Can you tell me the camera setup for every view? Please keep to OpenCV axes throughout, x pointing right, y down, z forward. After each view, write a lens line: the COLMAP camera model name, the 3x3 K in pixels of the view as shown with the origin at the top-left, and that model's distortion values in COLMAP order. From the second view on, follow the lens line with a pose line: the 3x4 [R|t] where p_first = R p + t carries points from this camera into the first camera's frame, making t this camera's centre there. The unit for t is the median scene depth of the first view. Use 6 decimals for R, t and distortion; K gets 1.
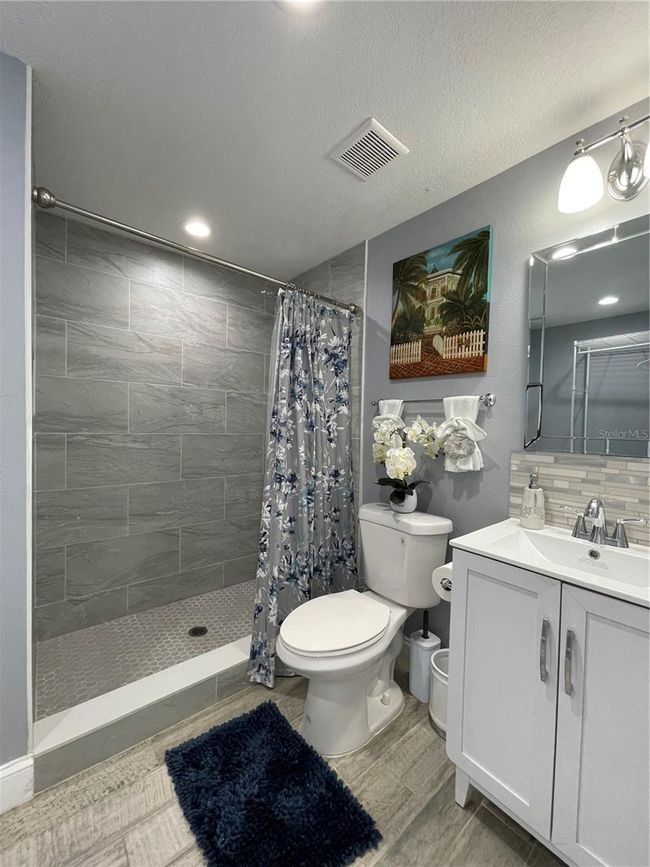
lens RADIAL K [[349.5, 0, 321.6], [0, 349.5, 435.2], [0, 0, 1]] dist [-0.002748, 0.000180]
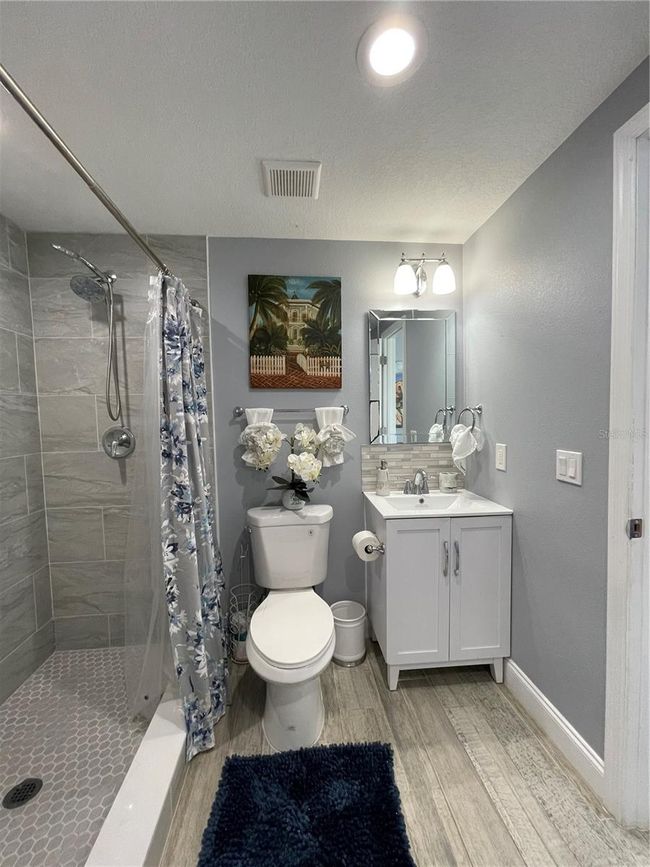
lens RADIAL K [[347.6, 0, 322.3], [0, 347.6, 436.9], [0, 0, 1]] dist [-0.001655, 0.004186]
pose [[0.577407, -0.084873, 0.812033, -0.599220], [0.055185, 0.996365, 0.064899, -0.080244], [-0.814589, 0.007339, 0.579992, 0.262471]]
